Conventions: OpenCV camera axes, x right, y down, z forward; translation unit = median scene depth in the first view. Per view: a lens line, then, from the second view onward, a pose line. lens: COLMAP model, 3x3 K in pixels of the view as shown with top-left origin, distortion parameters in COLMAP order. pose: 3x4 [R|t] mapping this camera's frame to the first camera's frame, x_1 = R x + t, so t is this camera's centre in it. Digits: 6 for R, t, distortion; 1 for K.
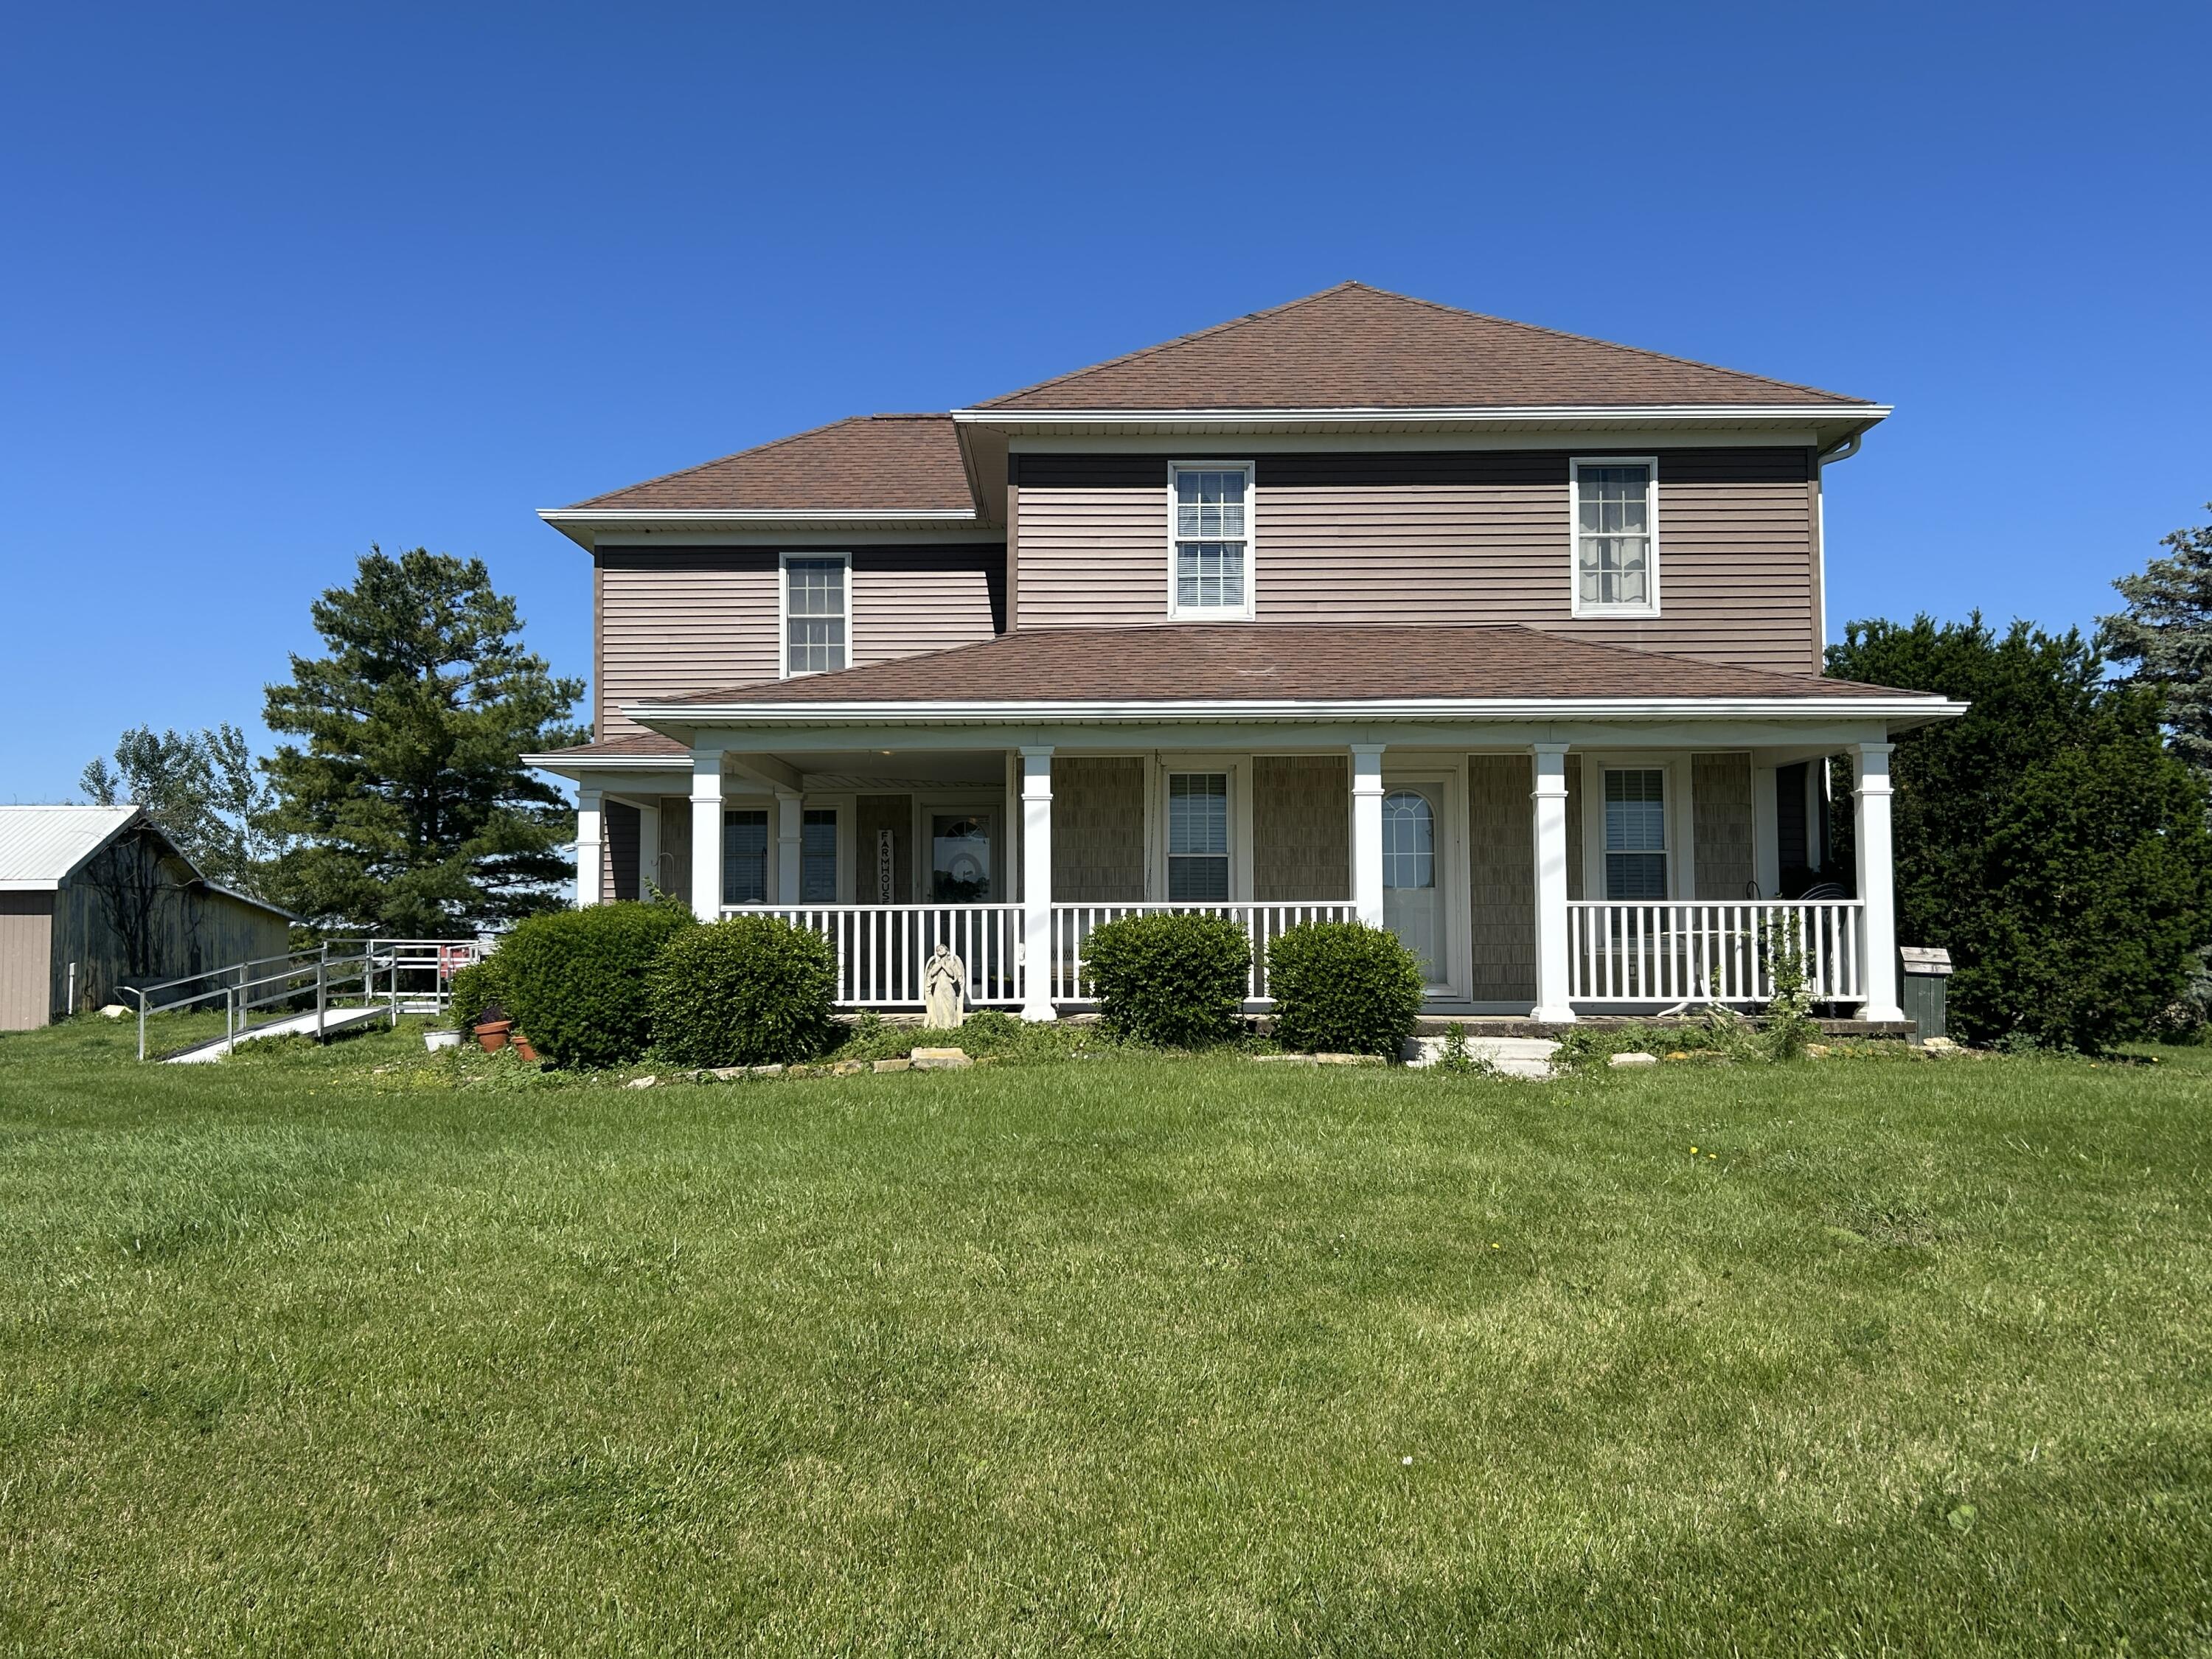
lens RADIAL K [[1819.9, 0, 1101.5], [0, 1819.9, 829.9], [0, 0, 1]] dist [-0.018037, -0.009179]
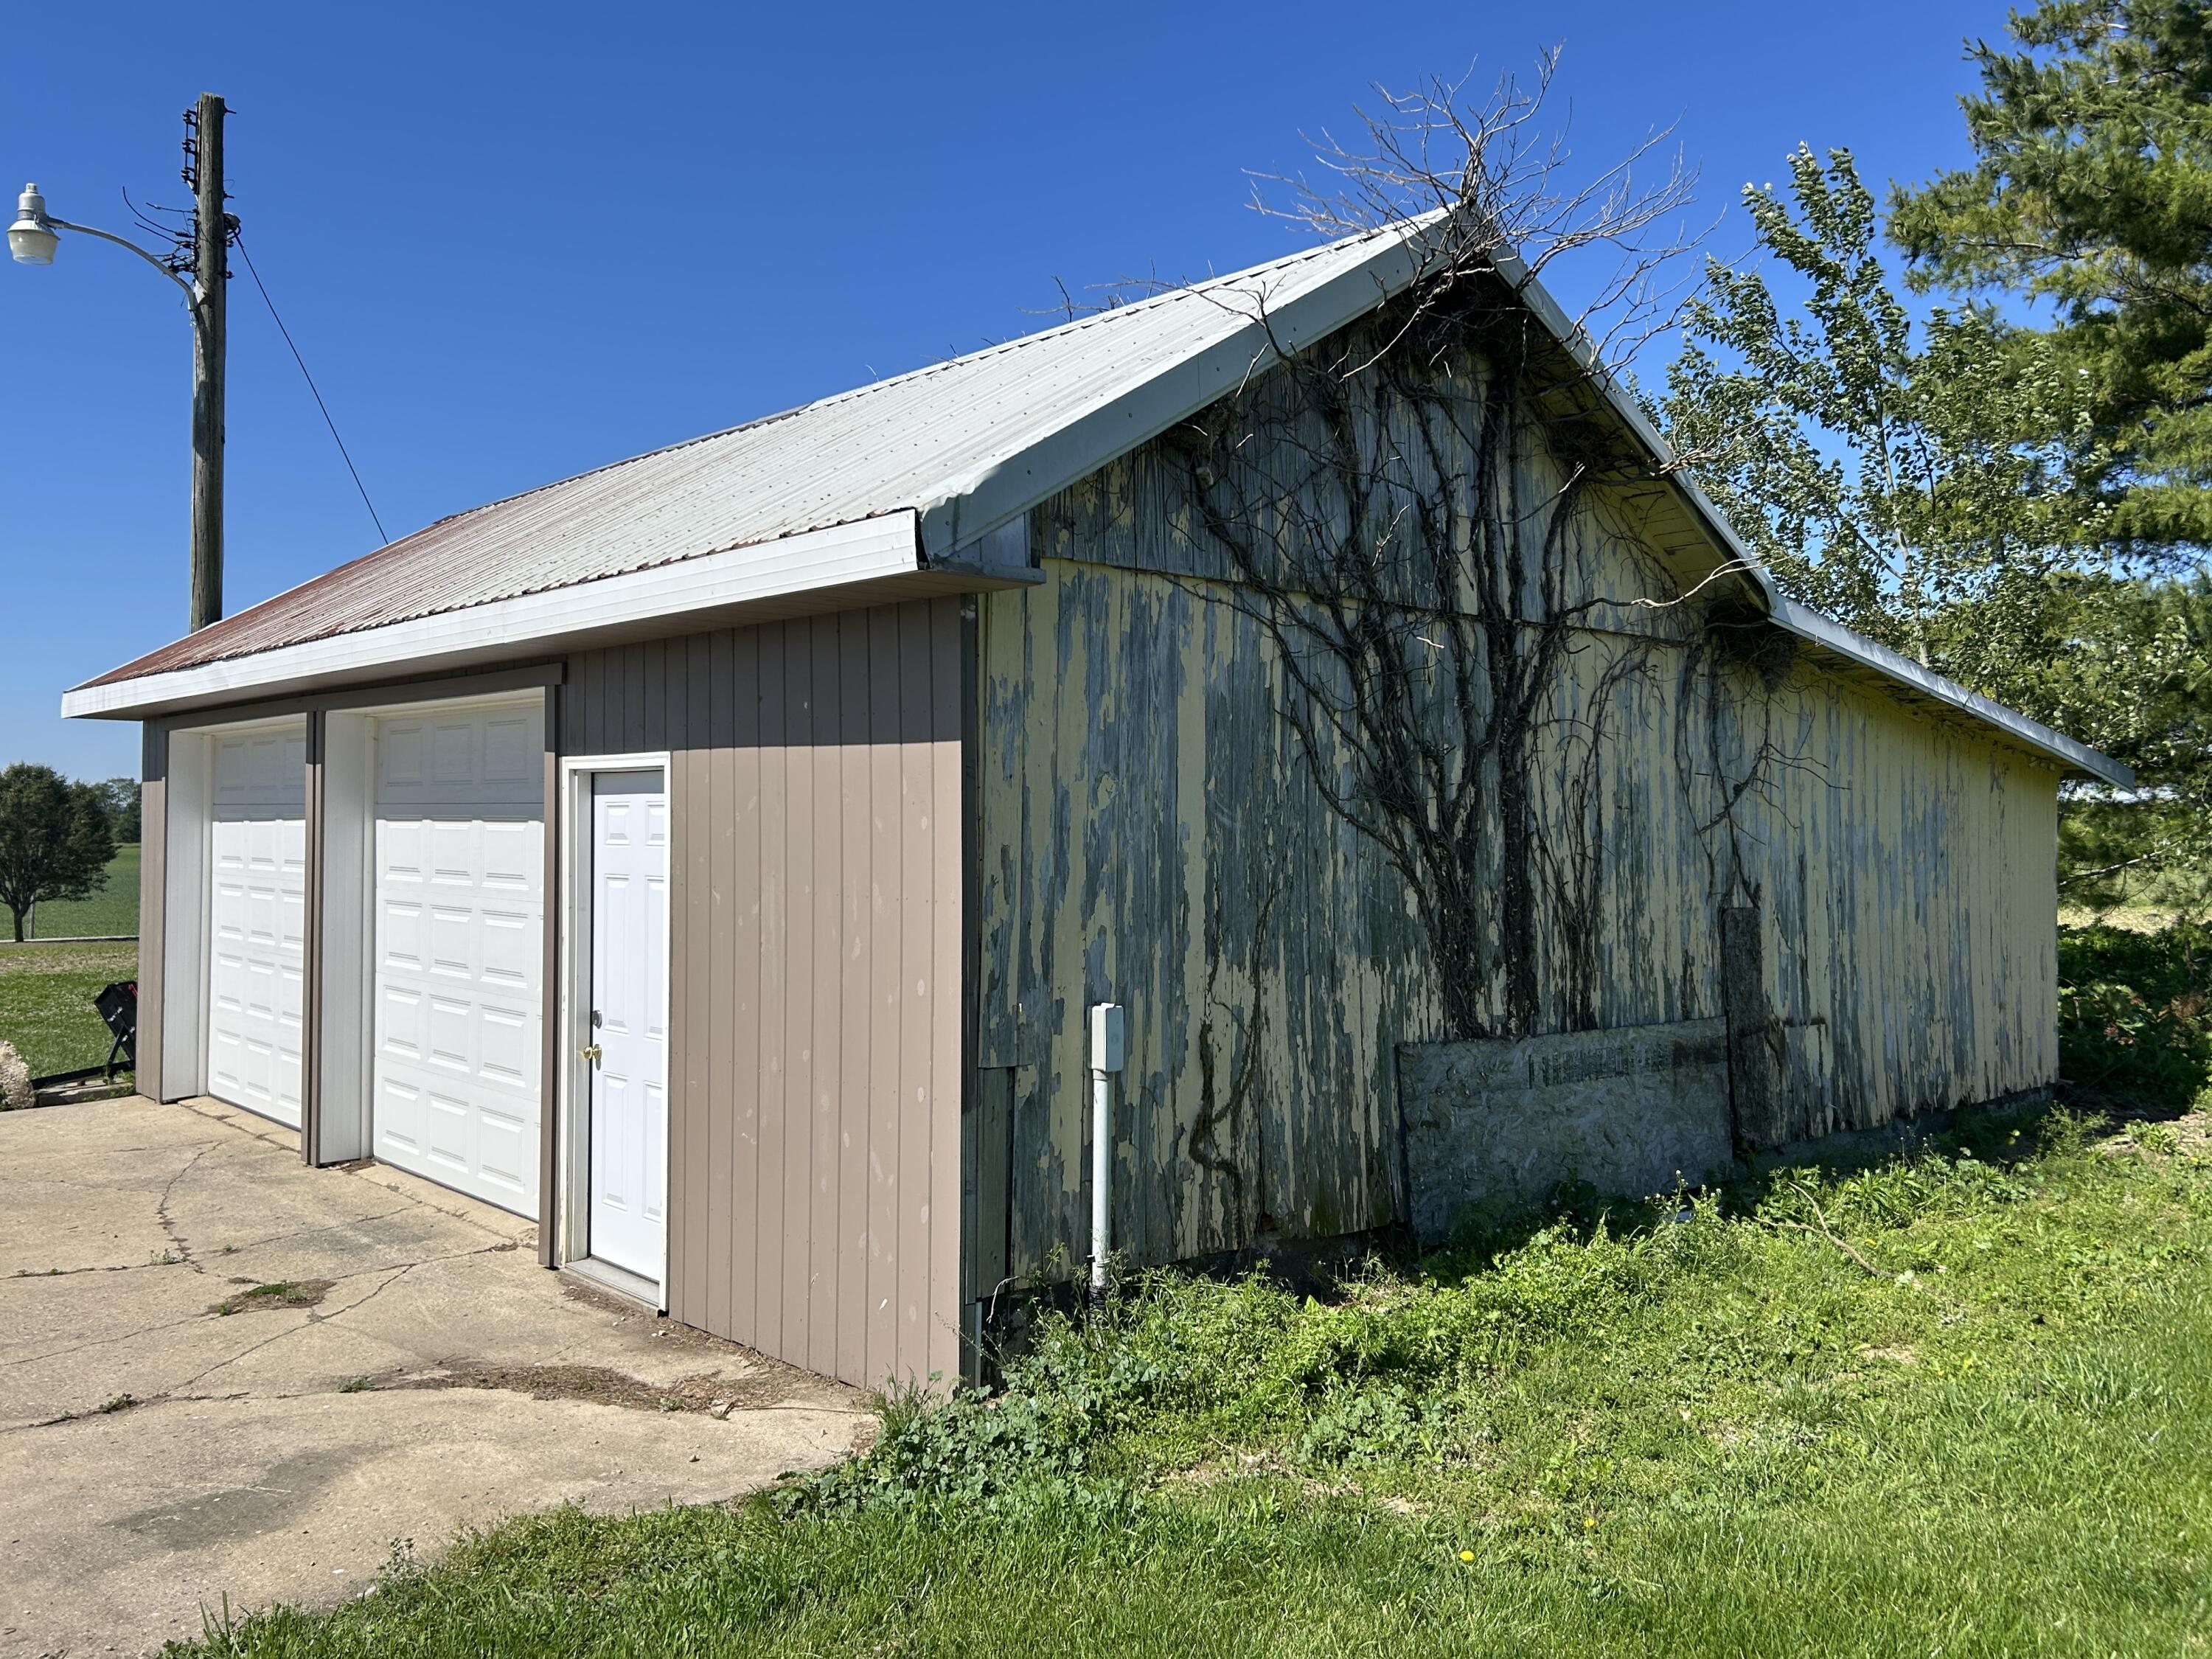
lens RADIAL K [[1819.9, 0, 1103.0], [0, 1819.9, 831.3], [0, 0, 1]] dist [-0.018037, -0.009179]
pose [[0.701876, 0.011159, -0.712212, -0.407013], [0.040048, 0.997677, 0.055098, 0.043047], [0.711172, -0.067195, 0.699799, 0.809649]]
